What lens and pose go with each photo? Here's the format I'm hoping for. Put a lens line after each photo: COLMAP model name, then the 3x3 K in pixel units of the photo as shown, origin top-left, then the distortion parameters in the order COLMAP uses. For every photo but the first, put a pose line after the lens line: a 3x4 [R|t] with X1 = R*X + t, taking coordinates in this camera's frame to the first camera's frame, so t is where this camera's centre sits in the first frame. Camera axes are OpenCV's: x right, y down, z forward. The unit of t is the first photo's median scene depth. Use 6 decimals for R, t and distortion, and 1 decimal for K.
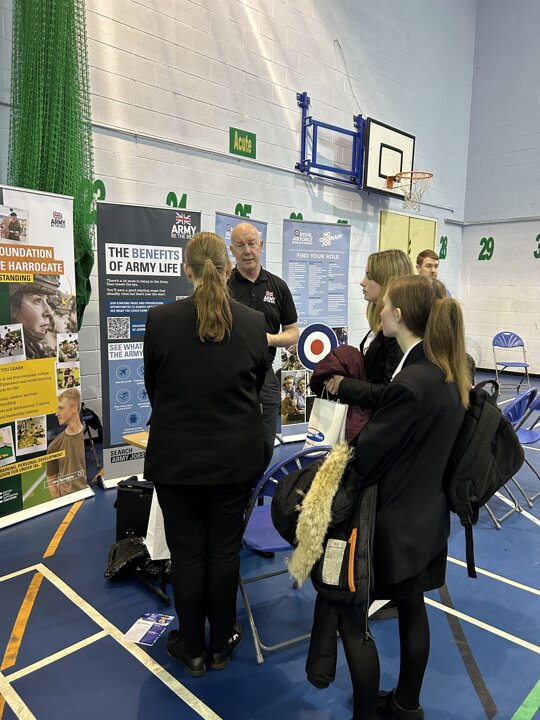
lens RADIAL K [[542.2, 0, 270.2], [0, 542.2, 357.6], [0, 0, 1]] dist [0.047404, -0.055182]
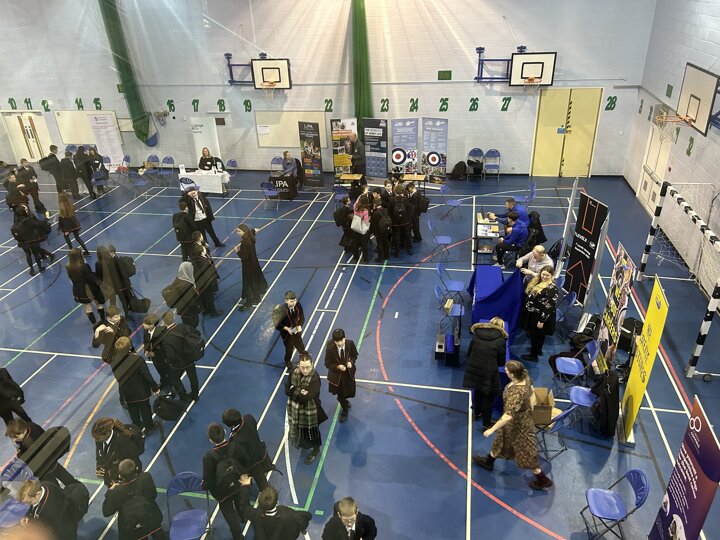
lens RADIAL K [[542.2, 0, 358.3], [0, 542.2, 274.1], [0, 0, 1]] dist [0.047404, -0.055182]
pose [[0.556960, 0.359090, -0.748899, 2.123123], [-0.056368, 0.915966, 0.397276, -0.552995], [0.828624, -0.179053, 0.530398, -0.972557]]
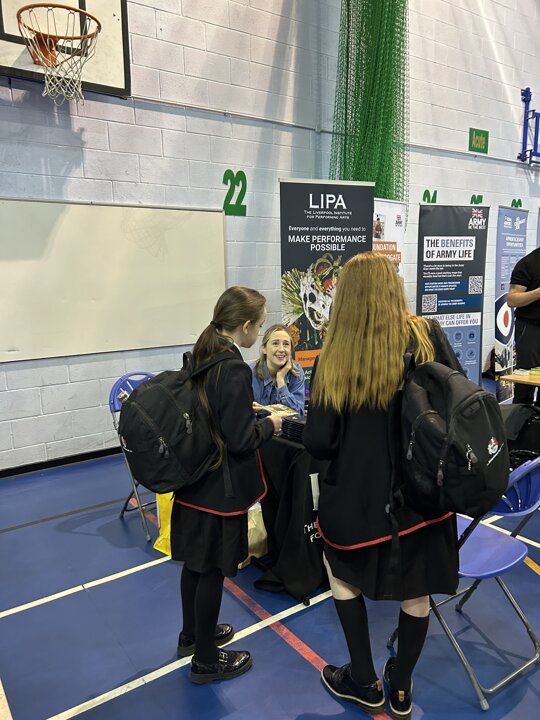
lens RADIAL K [[542.2, 0, 264.2], [0, 542.2, 367.5], [0, 0, 1]] dist [0.047404, -0.055182]
pose [[0.981732, -0.005885, -0.190180, -0.279931], [0.013242, 0.999211, 0.037435, 0.028806], [0.189810, -0.039270, 0.981035, -0.221057]]
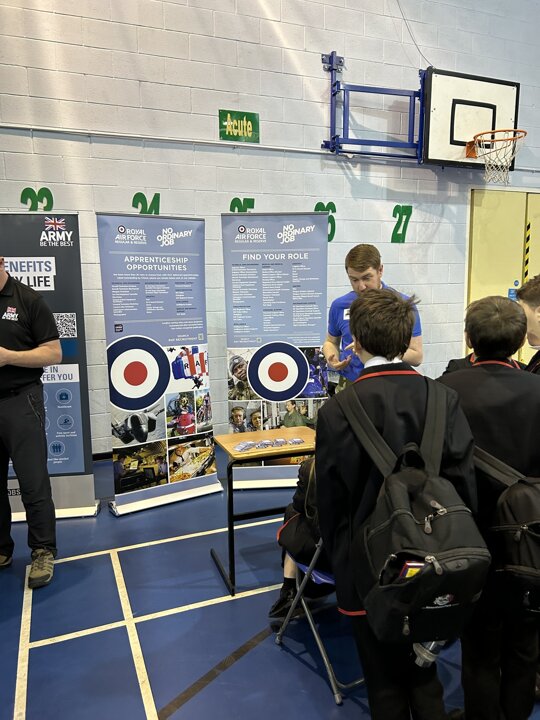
lens RADIAL K [[542.2, 0, 263.7], [0, 542.2, 362.4], [0, 0, 1]] dist [0.047404, -0.055182]
pose [[0.913106, 0.026678, -0.406848, 0.348195], [-0.023363, 0.999641, 0.013115, -0.038583], [0.407052, -0.002470, 0.913402, 0.243862]]
